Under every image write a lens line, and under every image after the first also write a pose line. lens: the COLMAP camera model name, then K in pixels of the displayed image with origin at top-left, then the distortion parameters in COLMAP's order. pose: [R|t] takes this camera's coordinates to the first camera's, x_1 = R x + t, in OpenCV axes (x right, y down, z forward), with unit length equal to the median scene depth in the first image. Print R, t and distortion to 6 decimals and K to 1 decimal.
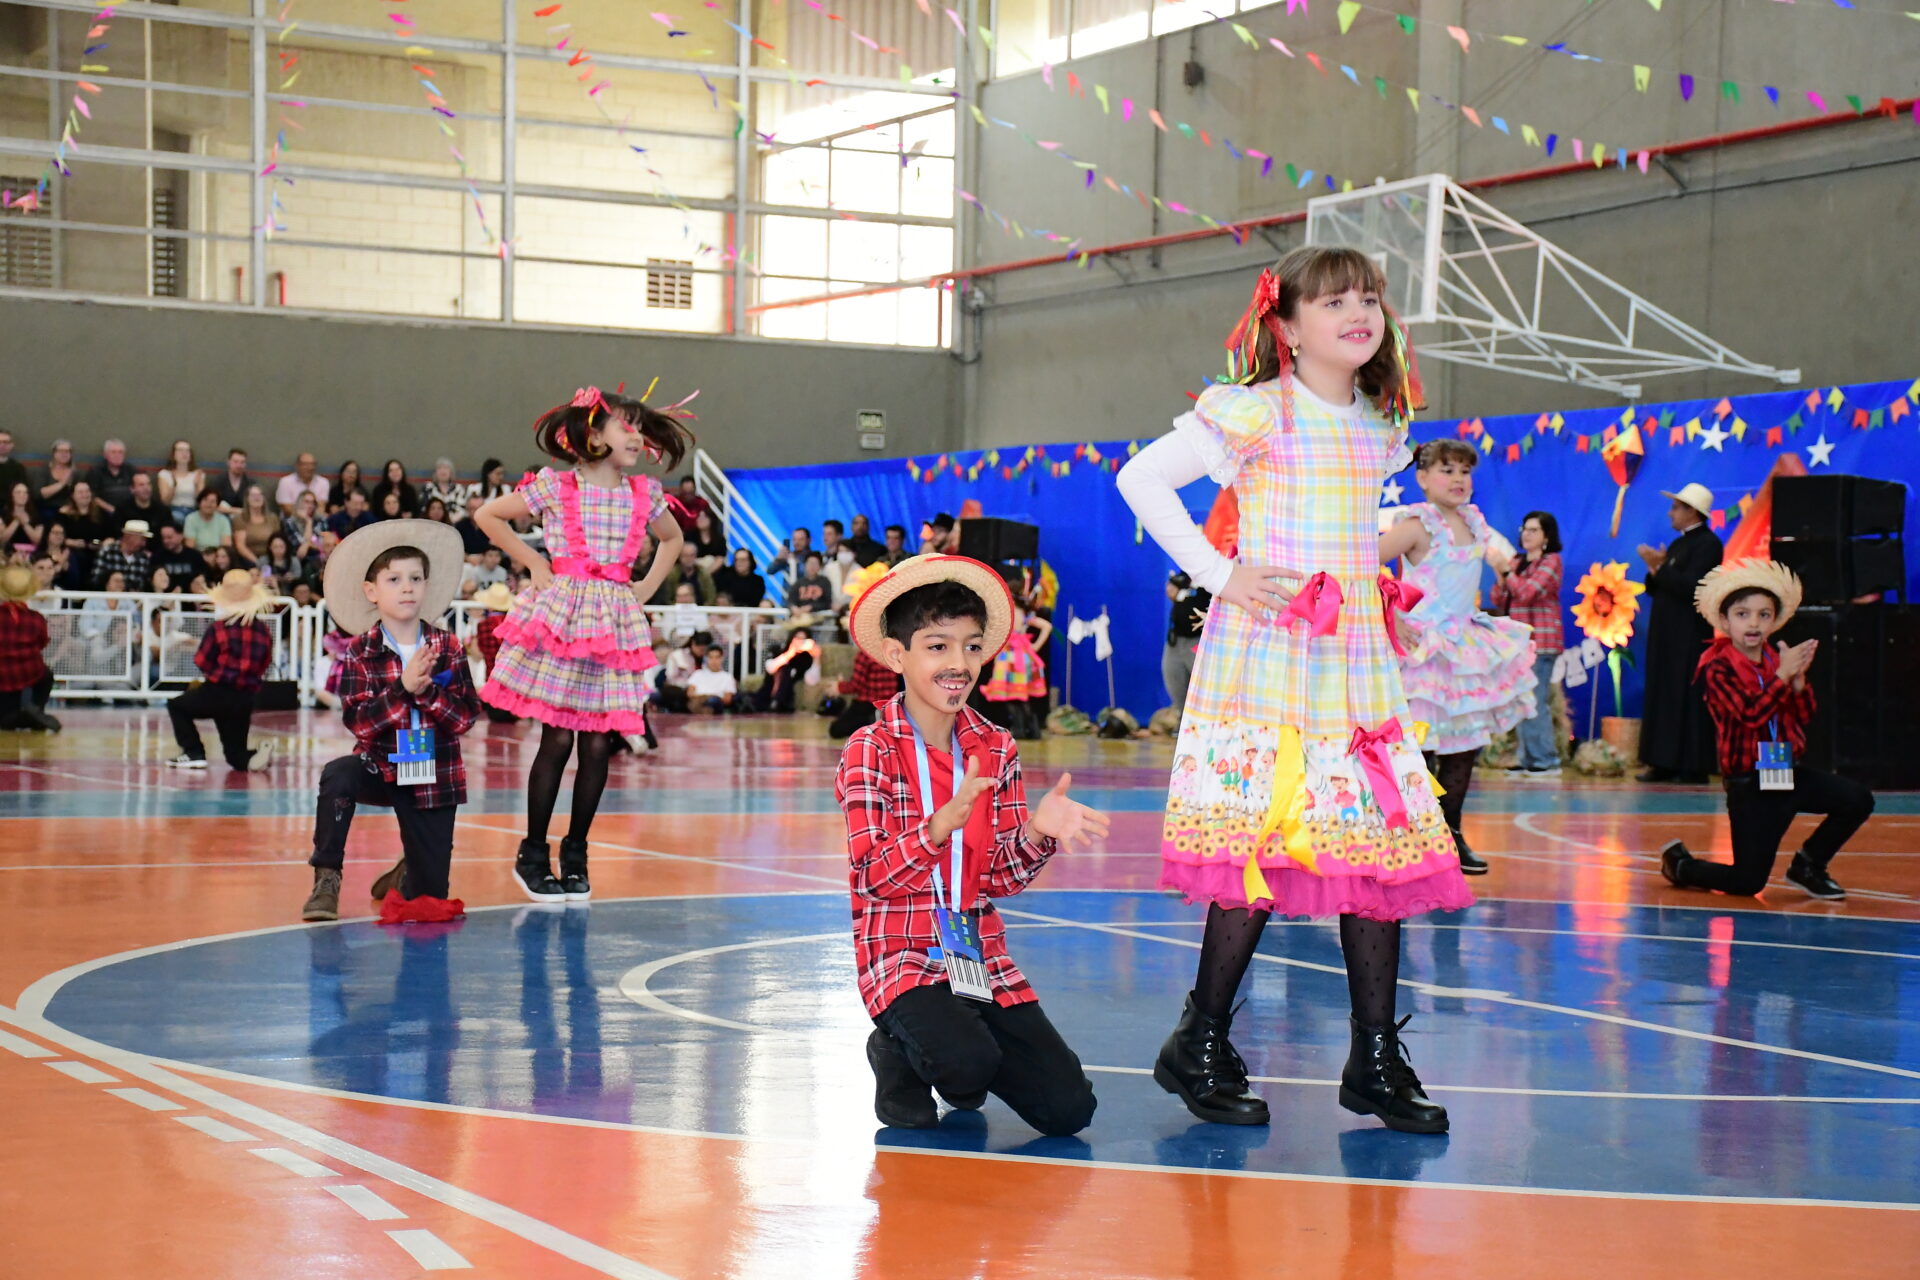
lens RADIAL K [[3999.3, 0, 972.4], [0, 3999.3, 641.8], [0, 0, 1]] dist [0.555783, 0.000000]
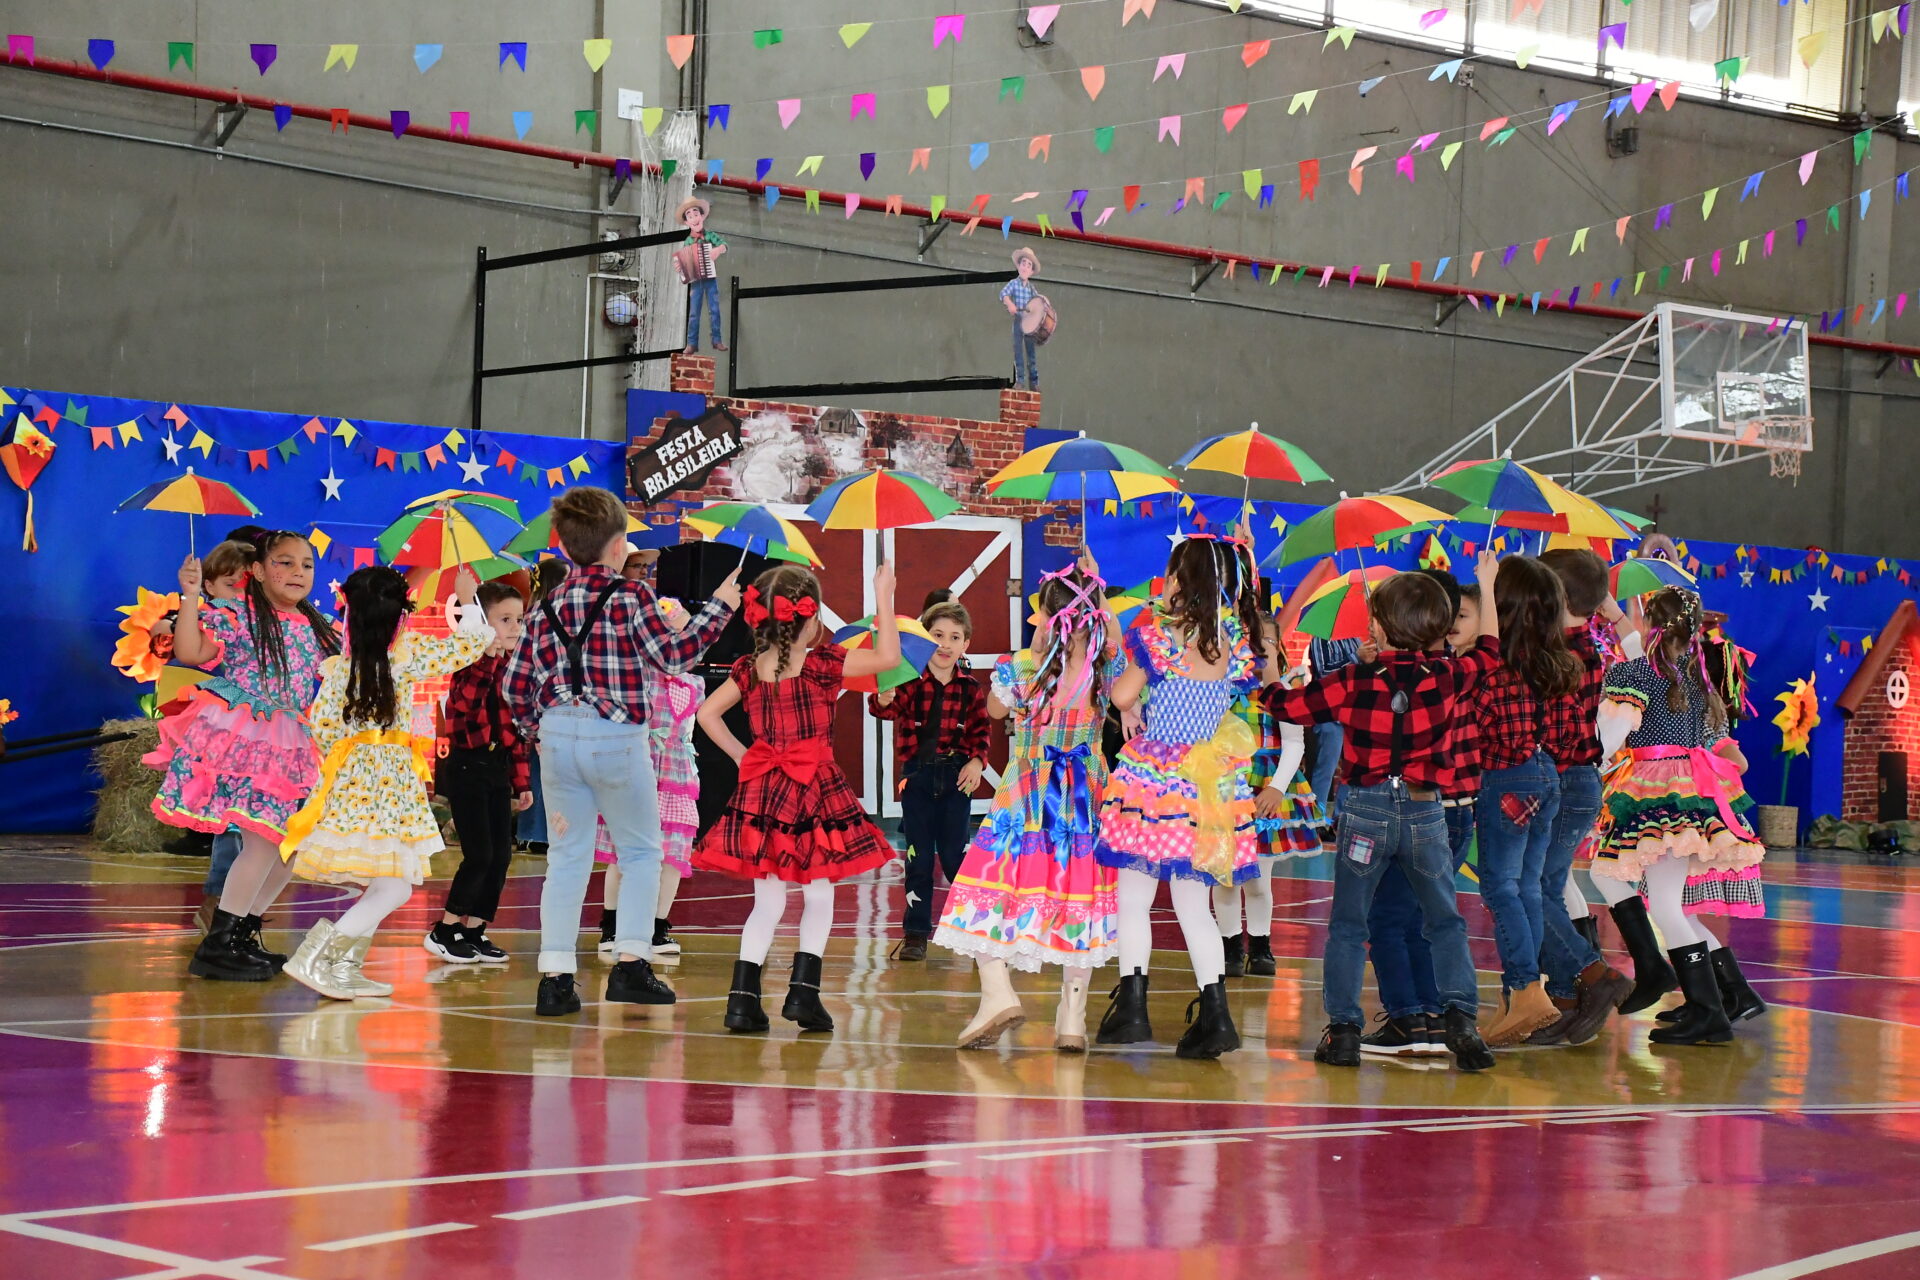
lens RADIAL K [[3782.0, 0, 954.7], [0, 3782.0, 655.3], [0, 0, 1]] dist [0.320101, 0.000000]
pose [[-0.269965, -0.008651, 0.962831, -0.663273], [-0.036554, 0.999331, -0.001270, -0.011987], [-0.962176, -0.035539, -0.270100, 1.094383]]
